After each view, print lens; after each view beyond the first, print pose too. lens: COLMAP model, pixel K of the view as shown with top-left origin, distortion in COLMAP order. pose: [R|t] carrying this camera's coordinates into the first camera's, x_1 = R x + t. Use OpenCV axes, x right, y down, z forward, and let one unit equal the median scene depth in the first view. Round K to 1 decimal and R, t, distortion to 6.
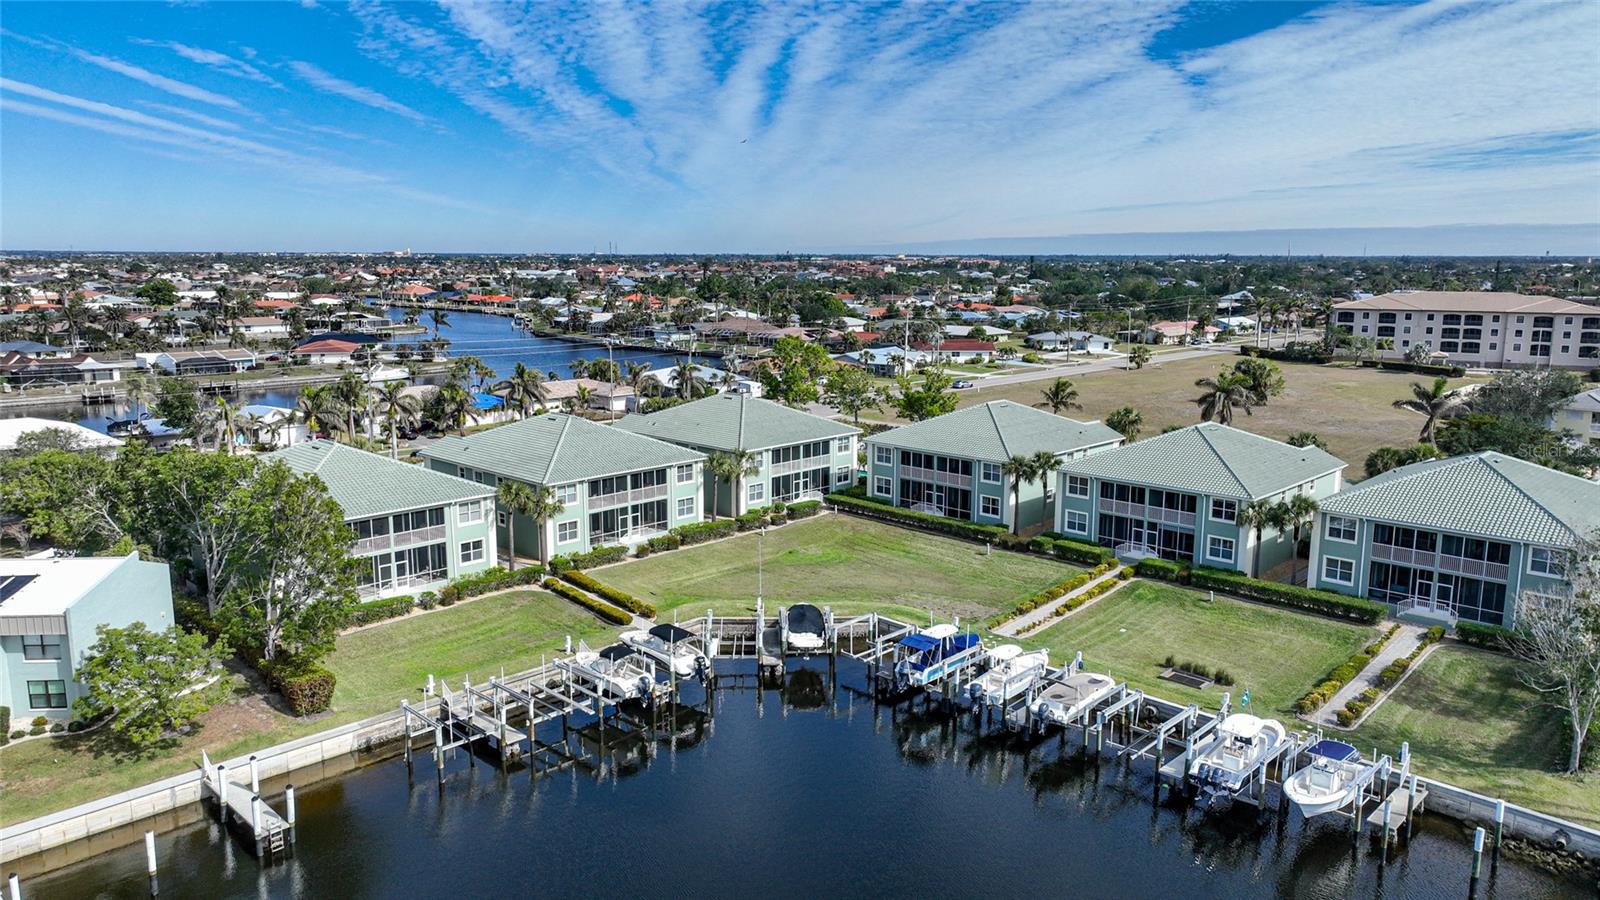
lens RADIAL K [[1126.4, 0, 802.5], [0, 1126.4, 444.5], [0, 0, 1]] dist [0.000845, 0.009596]
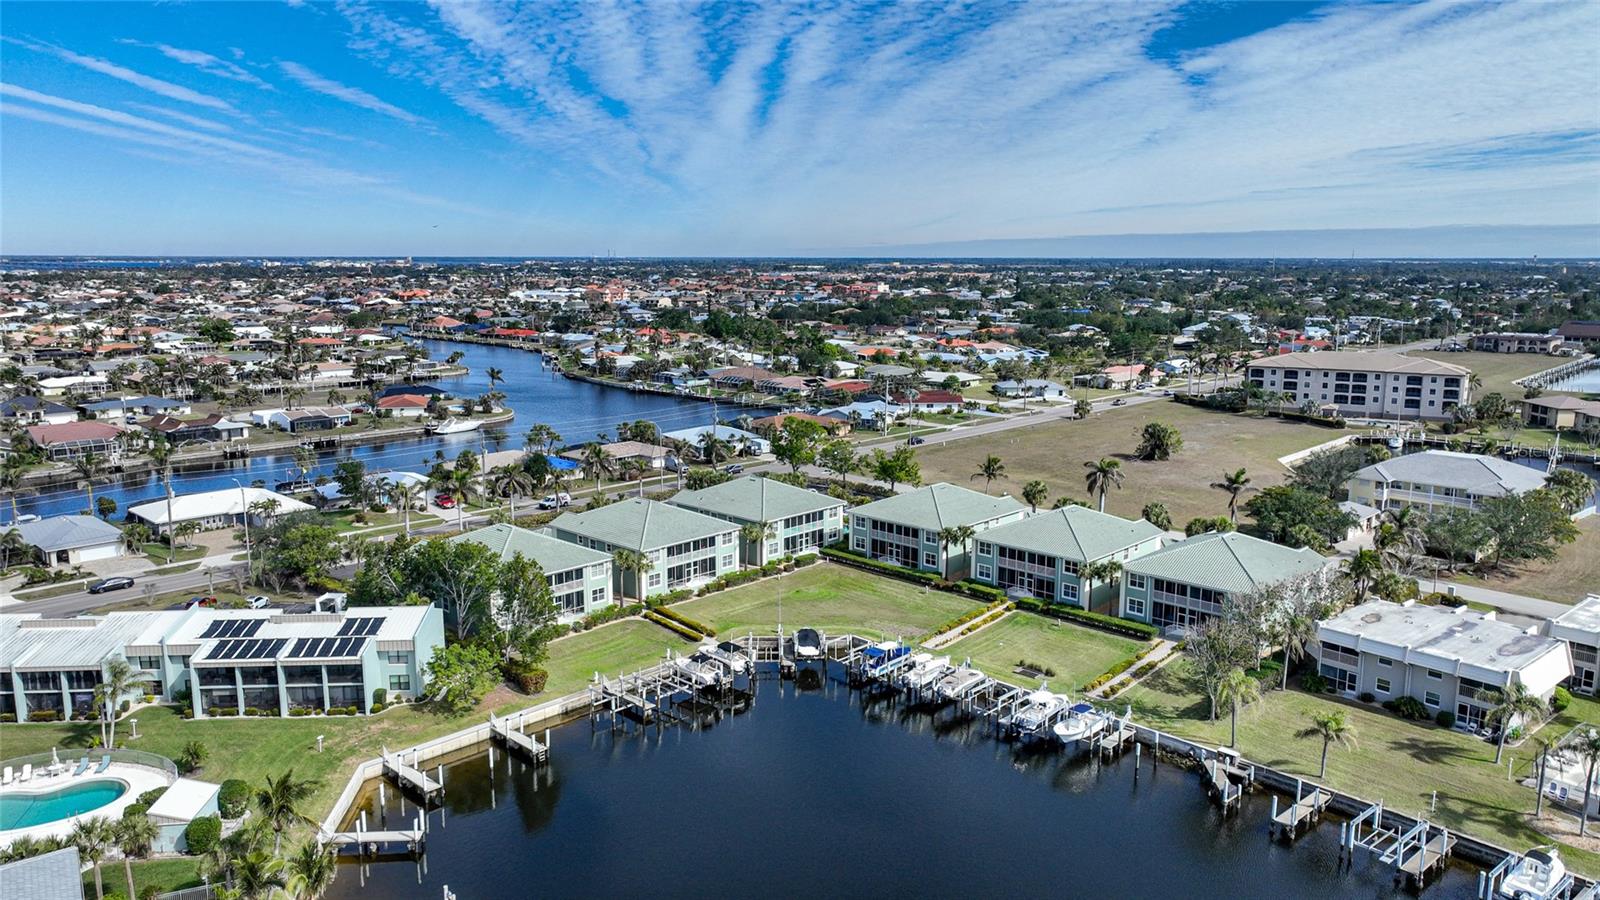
lens RADIAL K [[1126.4, 0, 802.5], [0, 1126.4, 444.5], [0, 0, 1]] dist [0.000845, 0.009596]
pose [[0.999993, -0.002303, 0.002976, -0.008645], [0.002307, 0.999996, -0.001396, -0.107723], [-0.002973, 0.001403, 0.999995, -0.556560]]
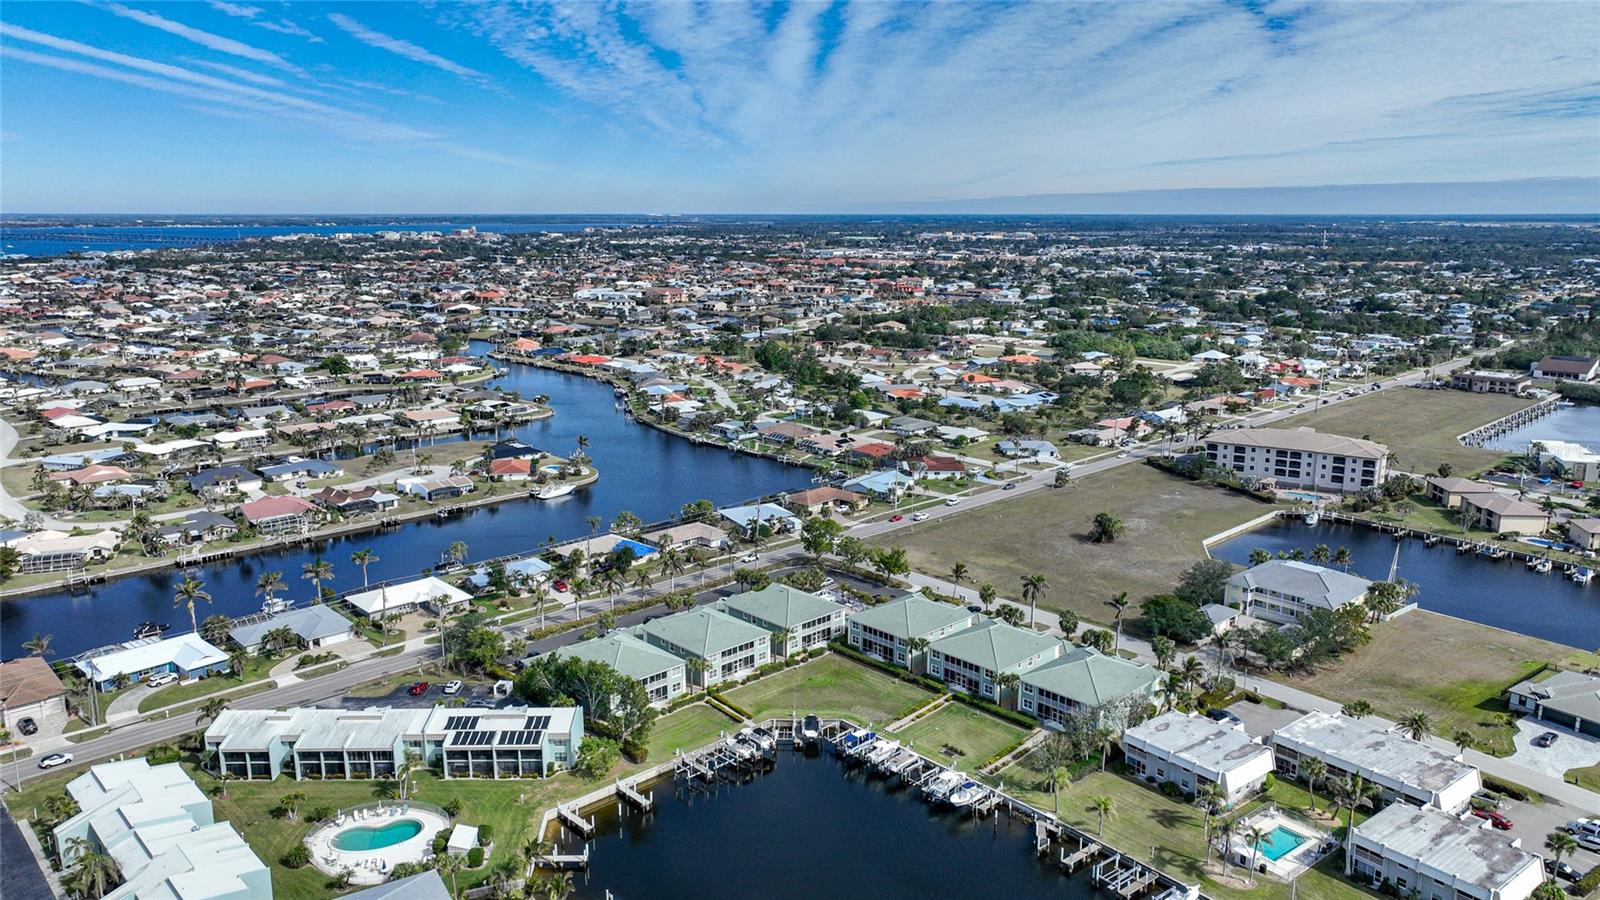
lens RADIAL K [[1126.4, 0, 802.5], [0, 1126.4, 444.5], [0, 0, 1]] dist [0.000845, 0.009596]
pose [[0.998951, 0.006057, -0.045393, 0.080197], [-0.004351, 0.999284, 0.037590, -0.489239], [0.045588, -0.037353, 0.998262, -1.310562]]
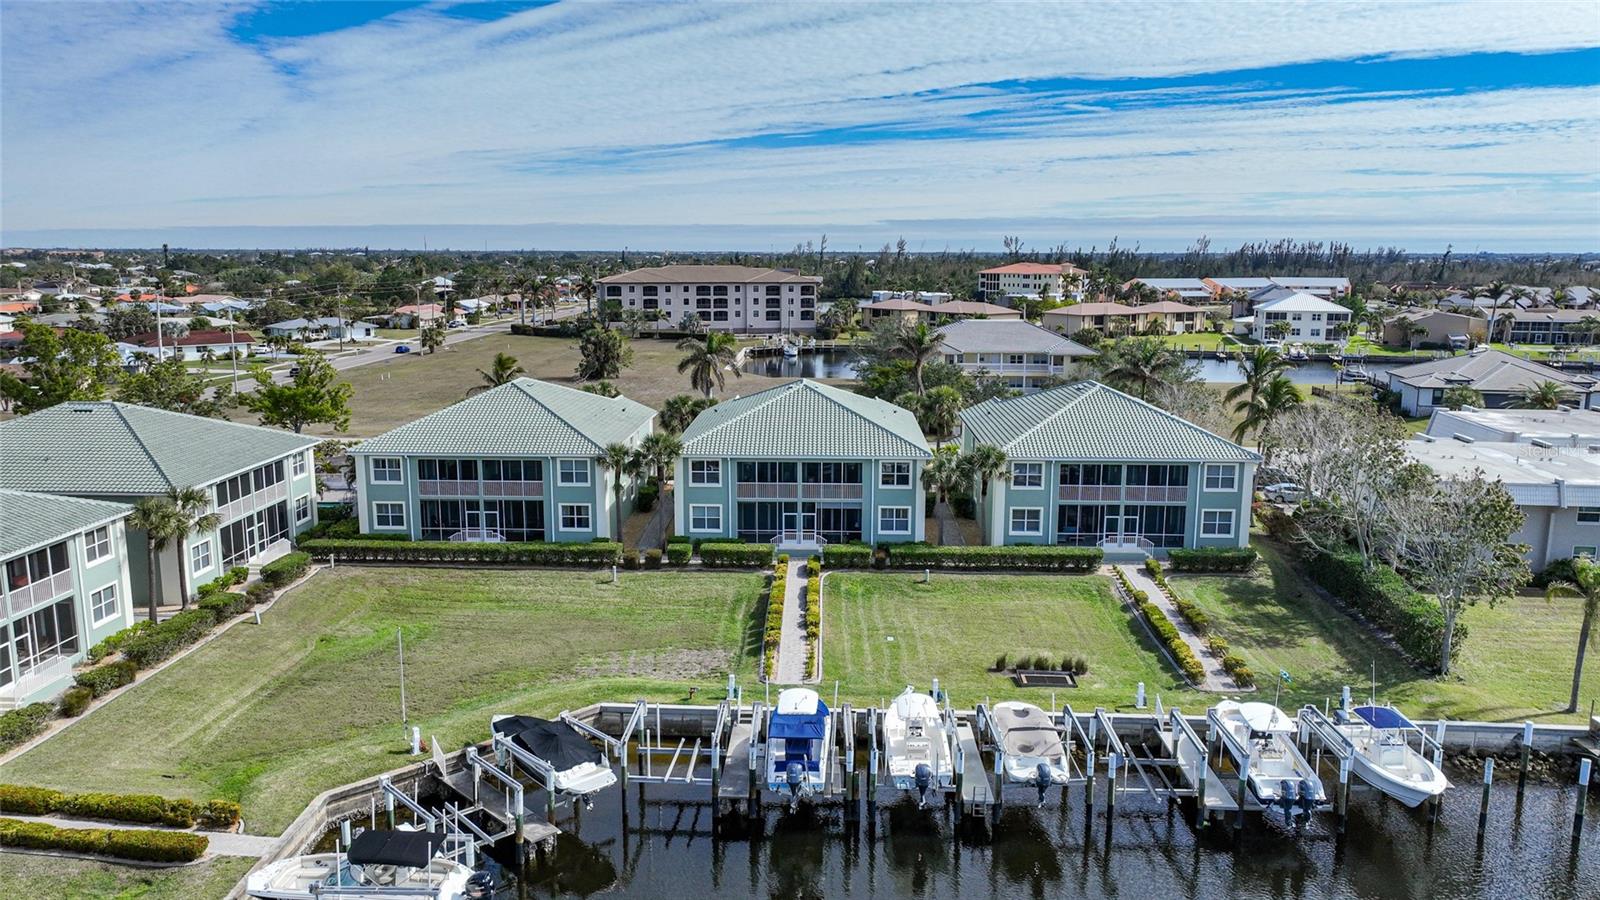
lens RADIAL K [[1119.0, 0, 803.8], [0, 1119.0, 466.3], [0, 0, 1]] dist [0.007596, 0.000291]
pose [[0.740937, -0.126719, 0.659511, -0.226436], [0.110828, 0.991644, 0.066025, -0.011478], [-0.662367, 0.024172, 0.748789, 0.388421]]
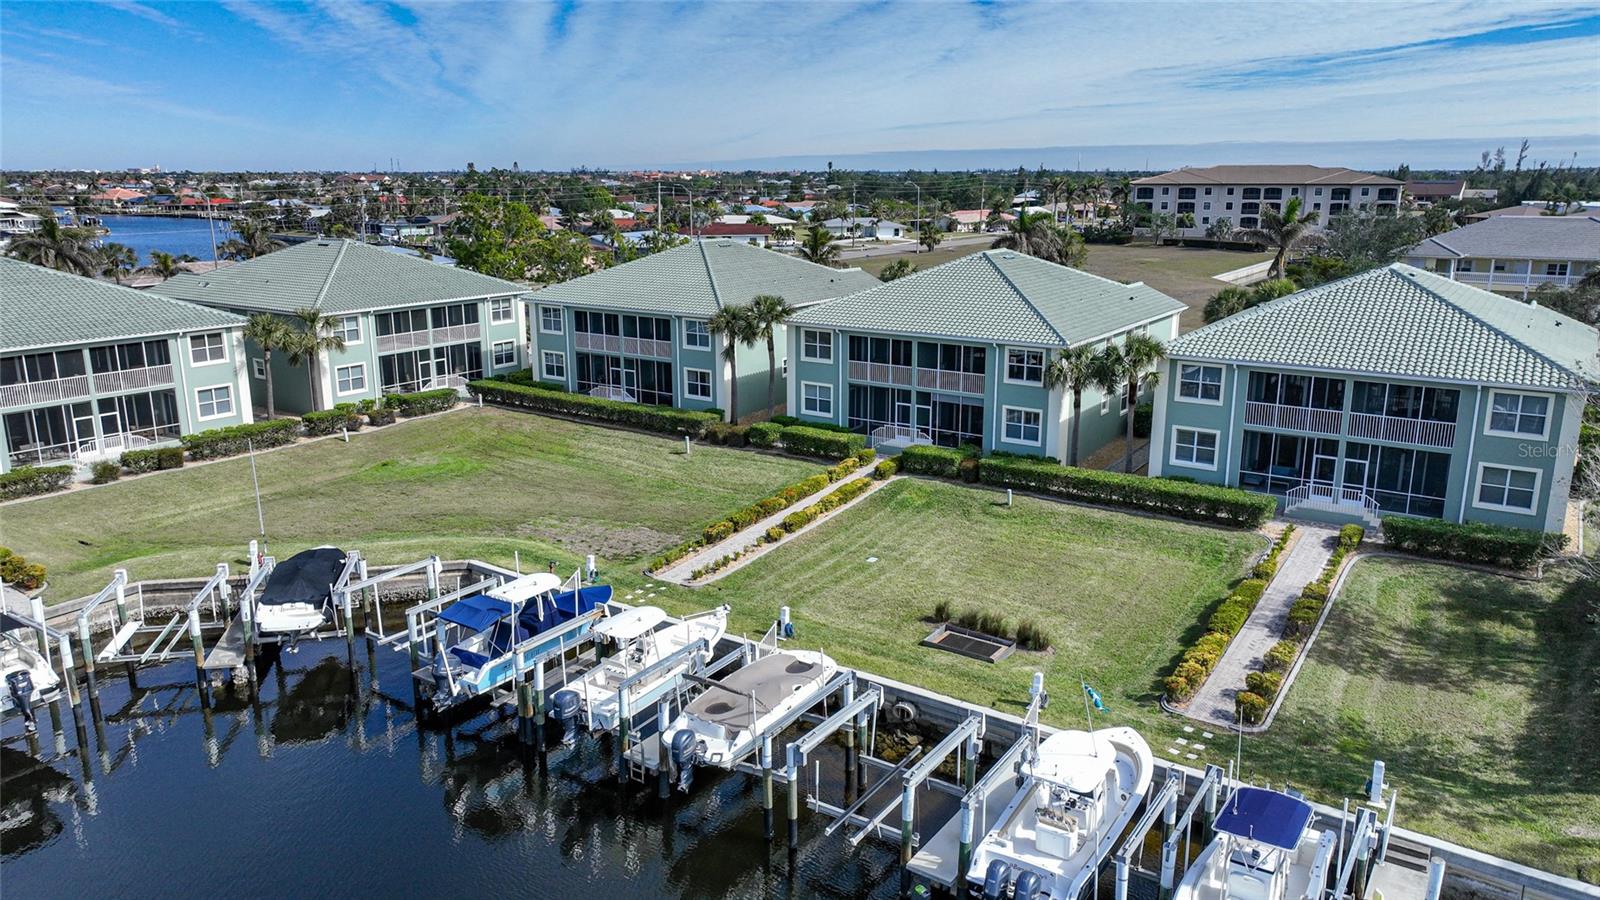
lens RADIAL K [[1126.4, 0, 802.5], [0, 1126.4, 444.5], [0, 0, 1]] dist [0.000845, 0.009596]
pose [[0.985721, -0.044152, 0.162493, 0.130051], [0.032800, 0.996873, 0.071893, 0.049516], [-0.165159, -0.065537, 0.984087, 0.353097]]
